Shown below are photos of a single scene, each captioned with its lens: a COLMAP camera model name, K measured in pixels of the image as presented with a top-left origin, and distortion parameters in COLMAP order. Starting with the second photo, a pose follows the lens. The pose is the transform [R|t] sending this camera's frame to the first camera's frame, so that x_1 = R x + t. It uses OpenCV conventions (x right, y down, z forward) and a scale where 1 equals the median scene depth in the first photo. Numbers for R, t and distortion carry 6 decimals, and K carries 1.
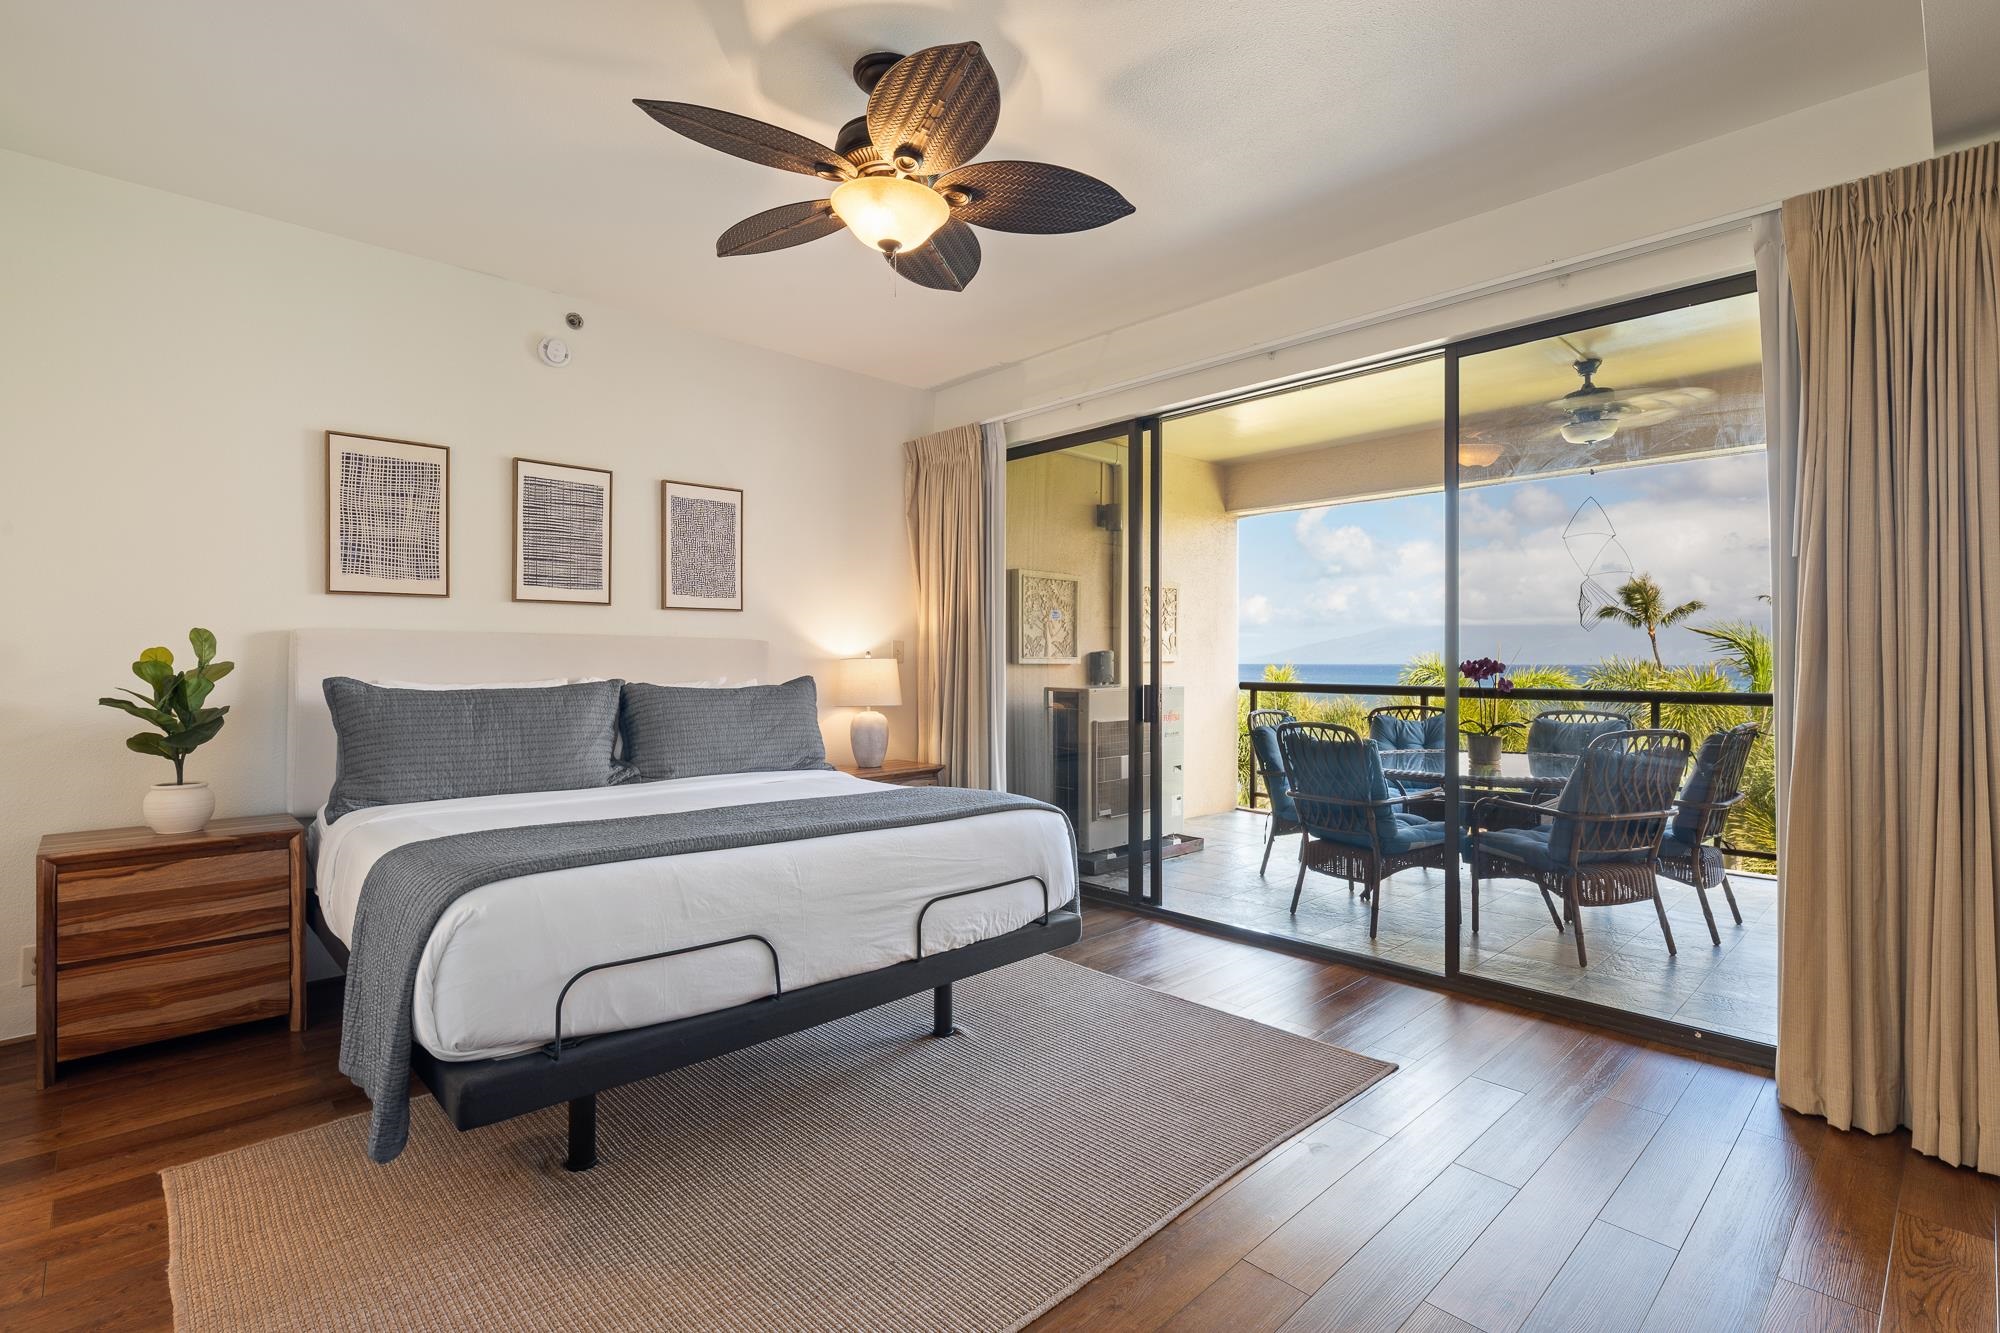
lens RADIAL K [[921.1, 0, 995.0], [0, 921.1, 658.7], [0, 0, 1]] dist [0.000757, -0.000605]
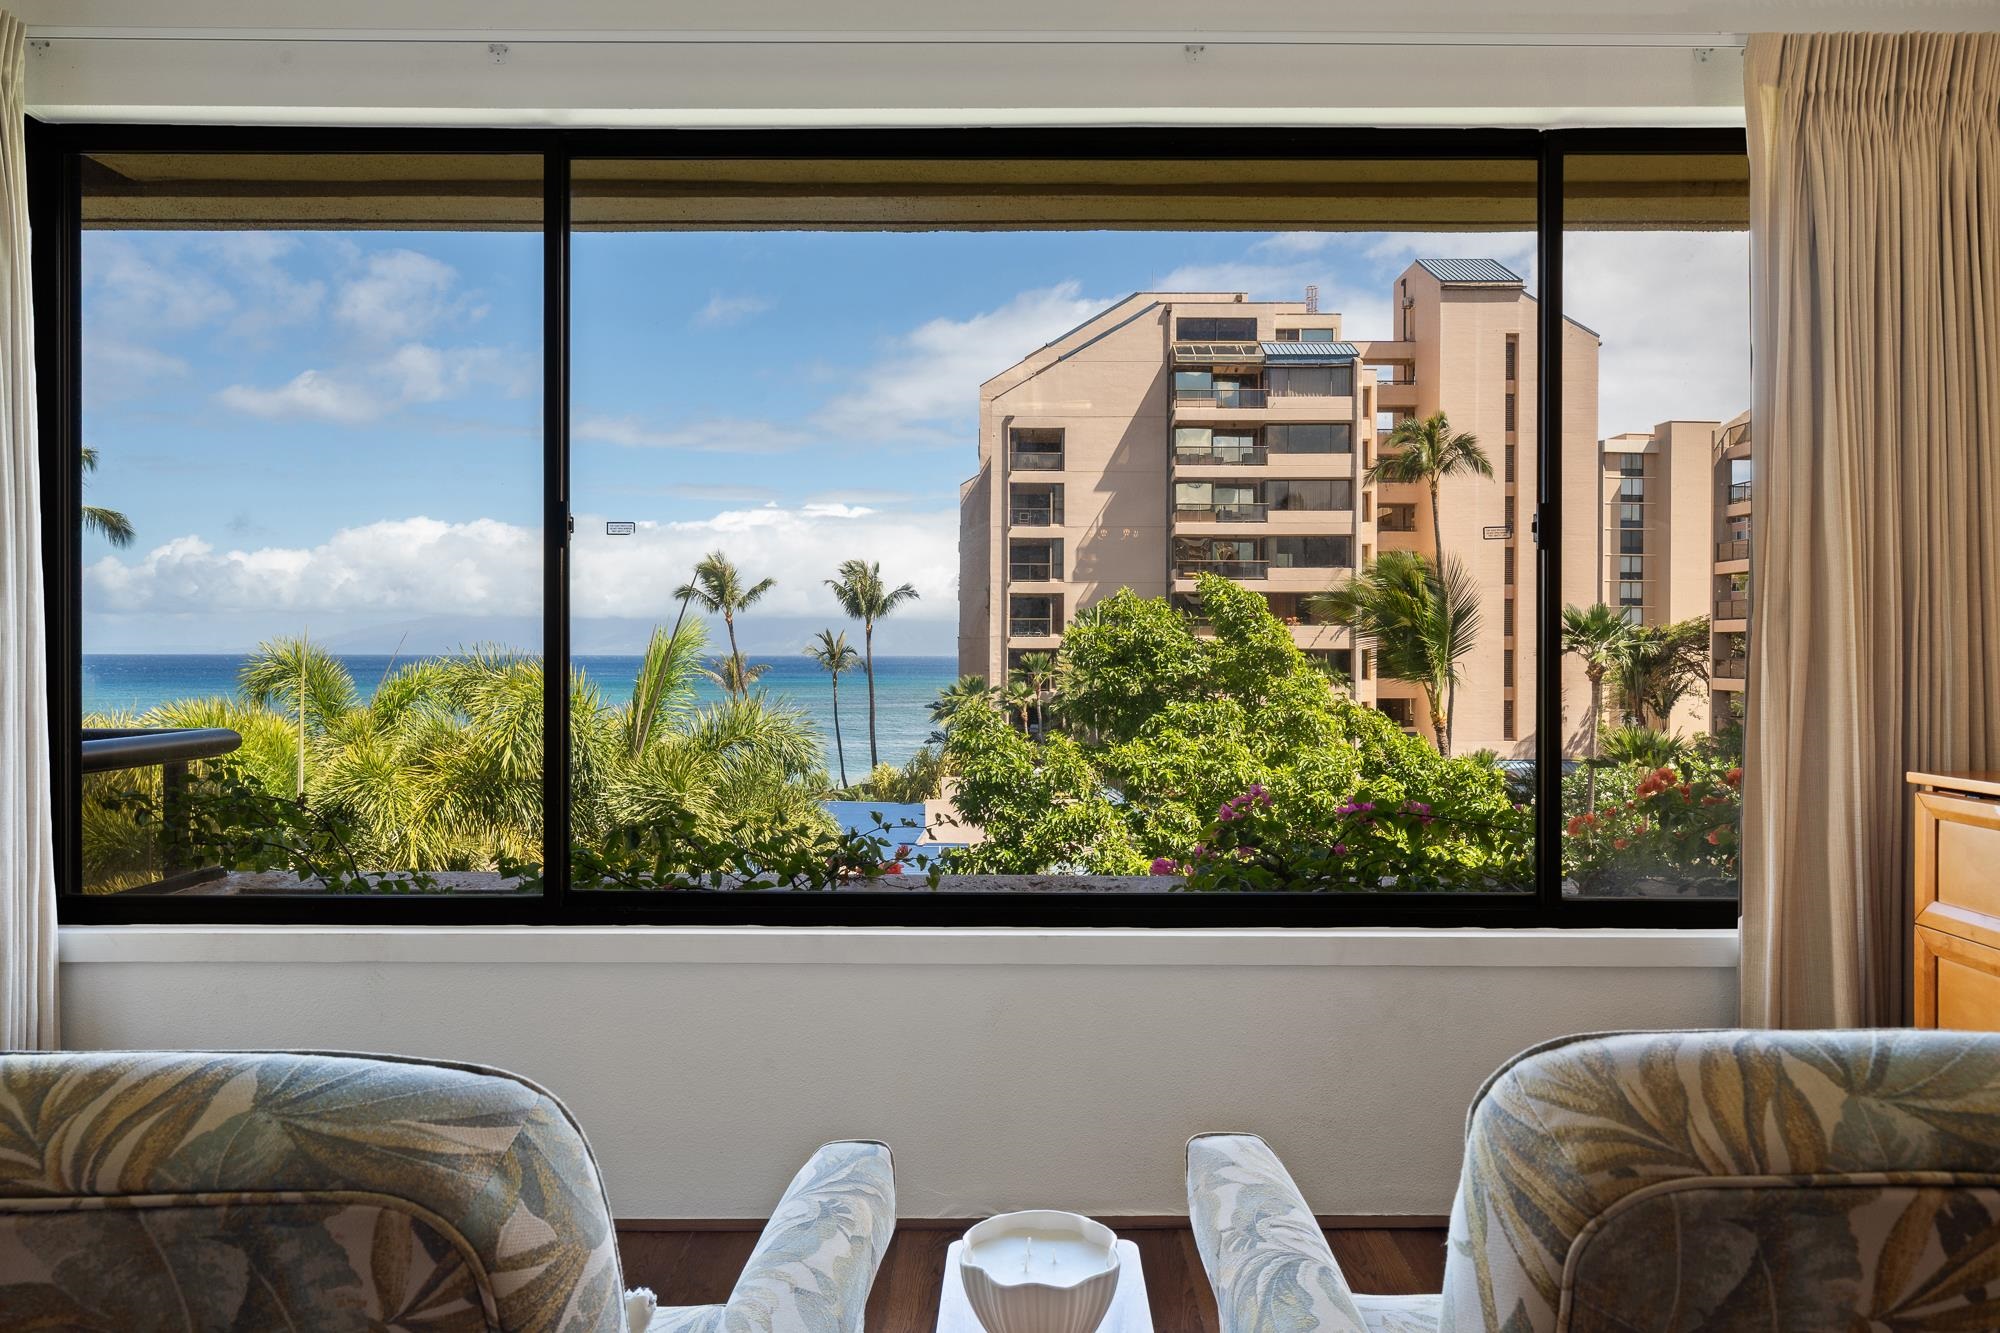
lens RADIAL K [[1237.5, 0, 1012.4], [0, 1237.5, 658.7], [0, 0, 1]] dist [0.004022, -0.008580]
pose [[0.692338, -0.001133, 0.721572, 1.005329], [-0.005255, 0.999964, 0.006613, -0.007899], [-0.721554, -0.008370, 0.692307, 0.144597]]
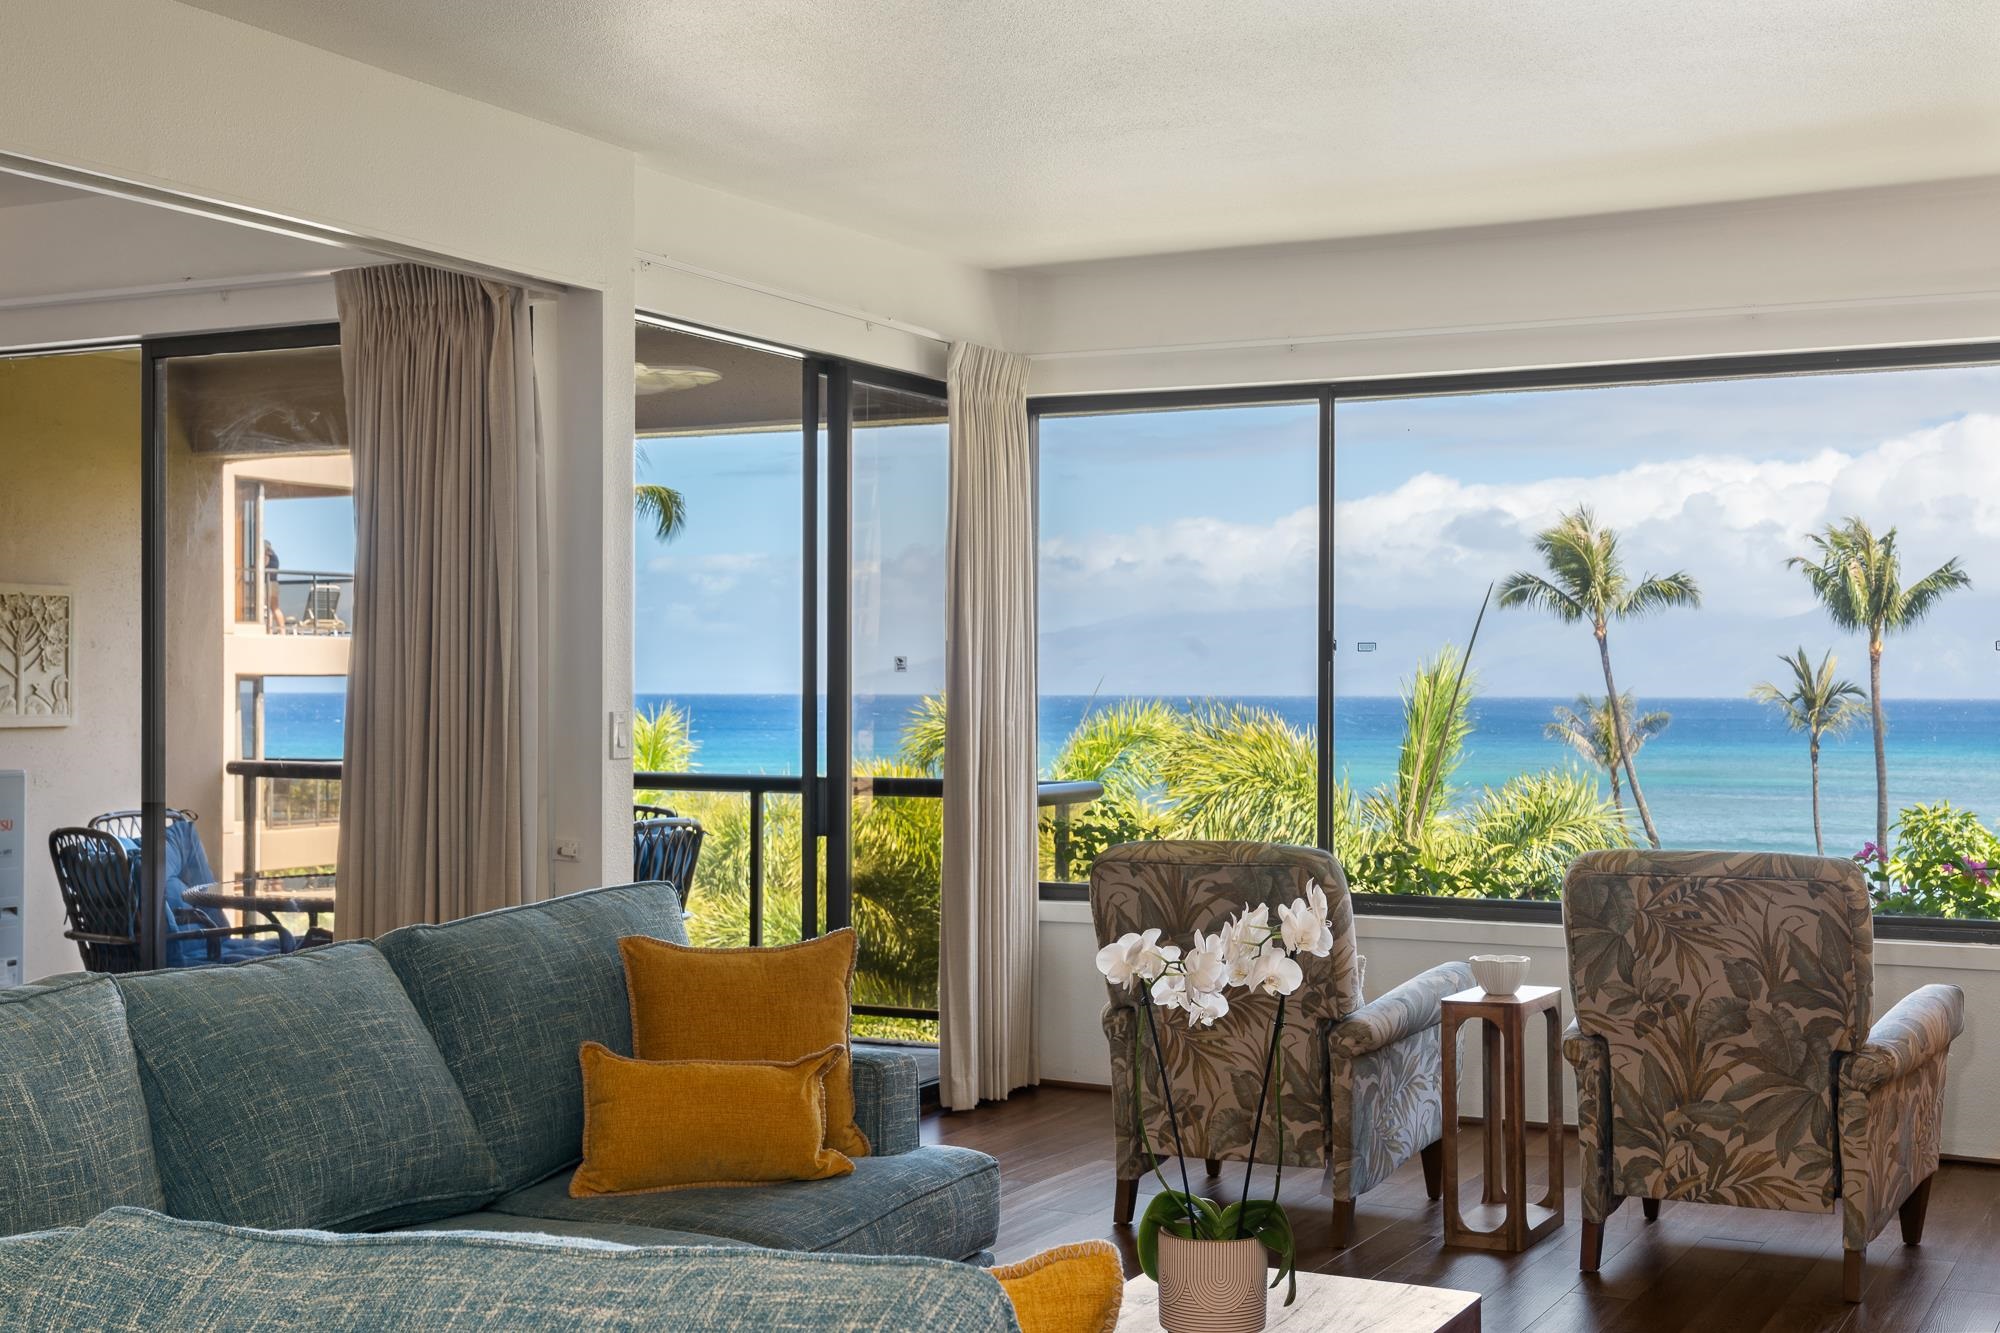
lens RADIAL K [[2452.4, 0, 974.3], [0, 2452.4, 694.1], [0, 0, 1]] dist [0.007256, 0.000000]
pose [[0.947824, 0.002124, 0.318788, 0.415312], [-0.003790, 0.999982, 0.004607, -0.044284], [-0.318772, -0.005575, 0.947815, -1.005232]]
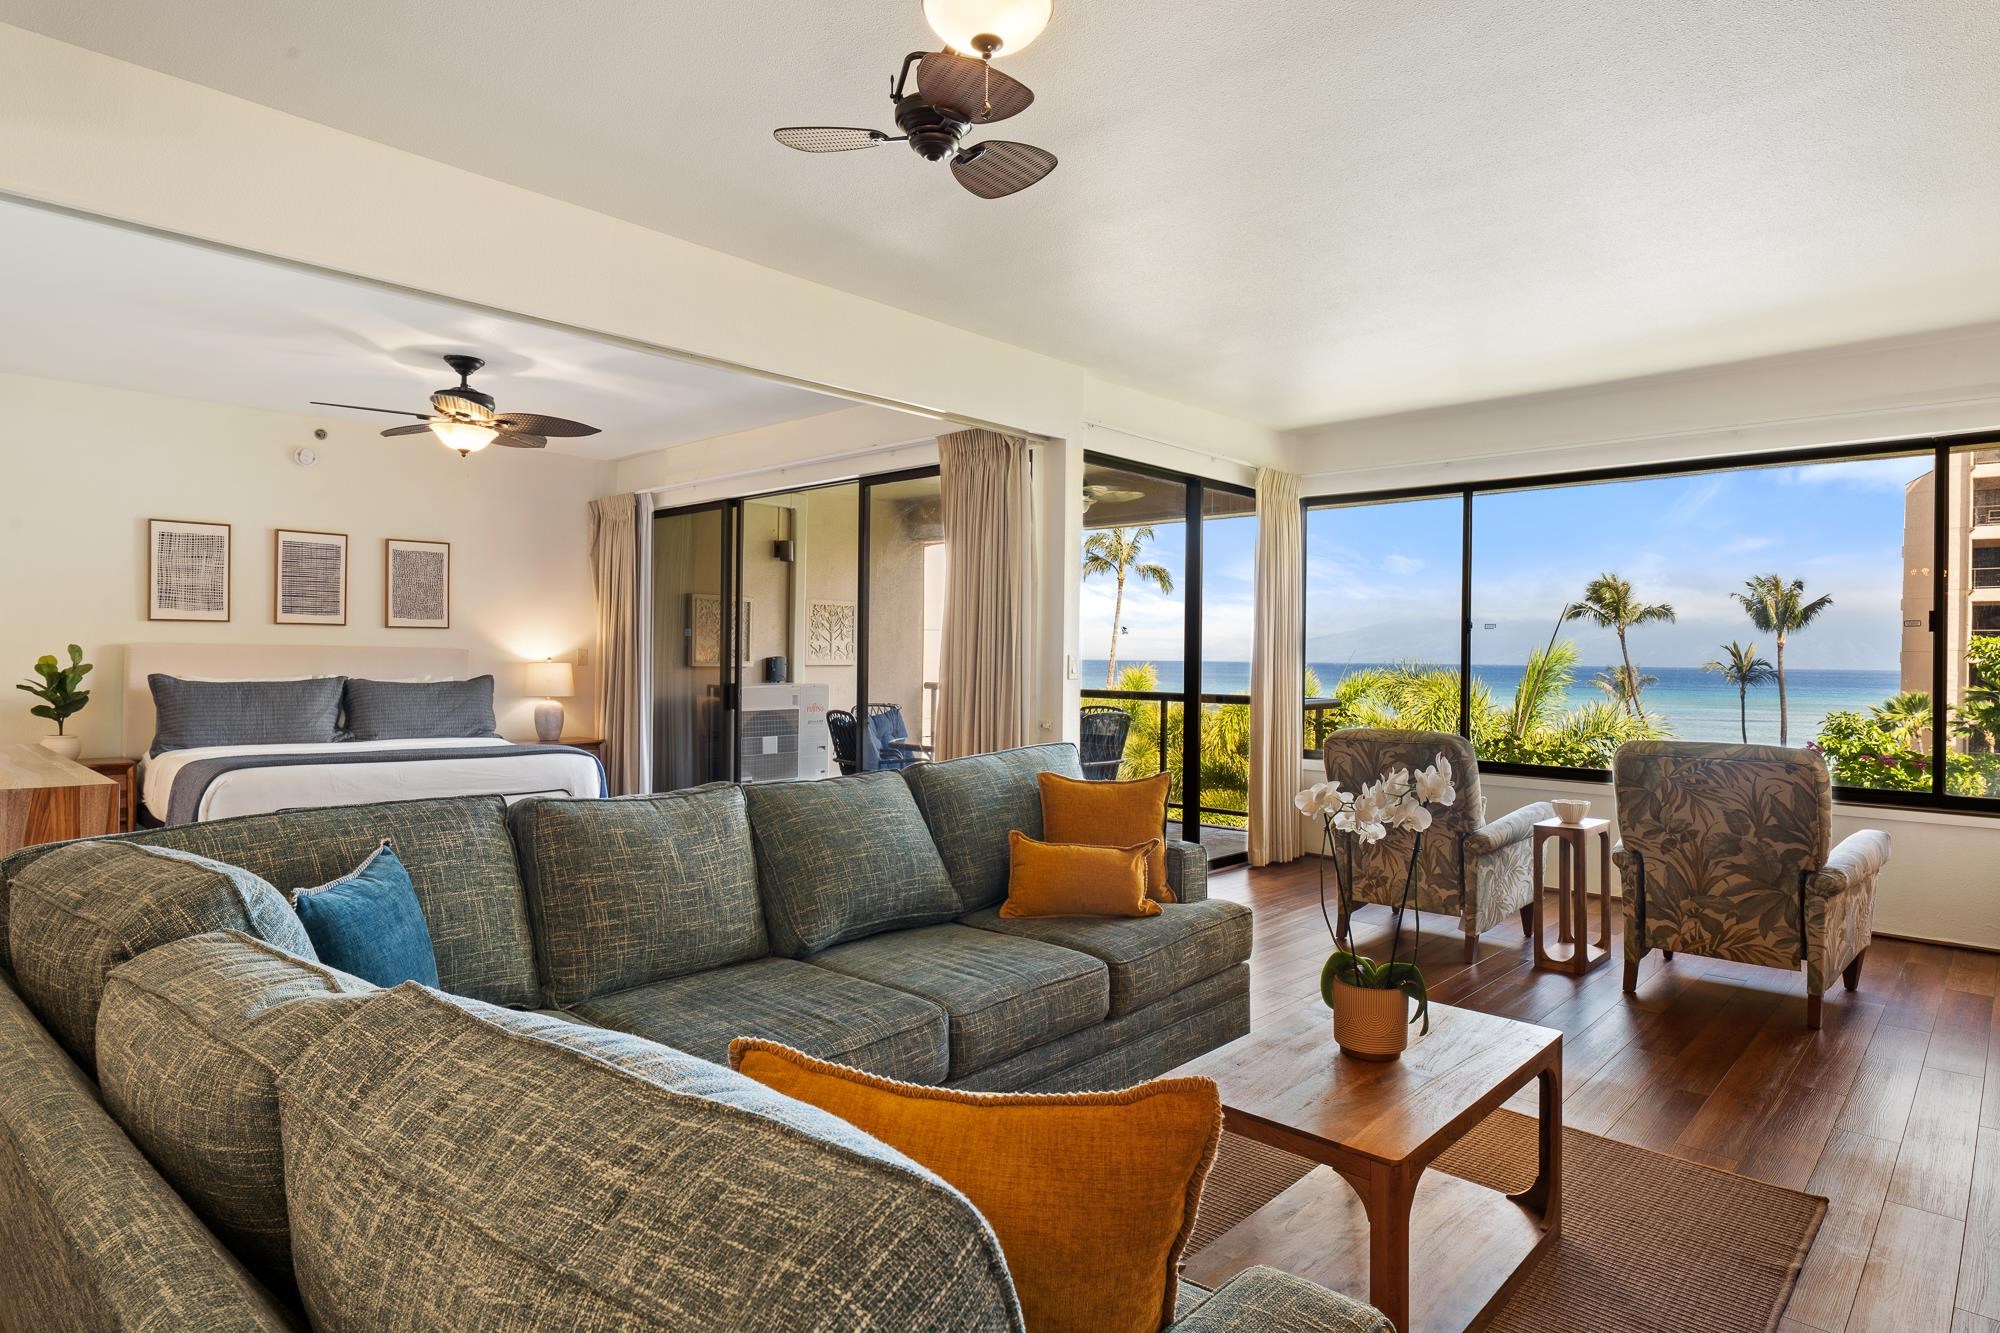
lens RADIAL K [[1087.7, 0, 995.4], [0, 1087.7, 658.5], [0, 0, 1]] dist [-0.000519, 0.000404]
pose [[0.998524, 0.011268, 0.053139, 0.531101], [-0.011561, 0.999920, 0.005212, -0.026754], [-0.053076, -0.005819, 0.998574, -0.796220]]
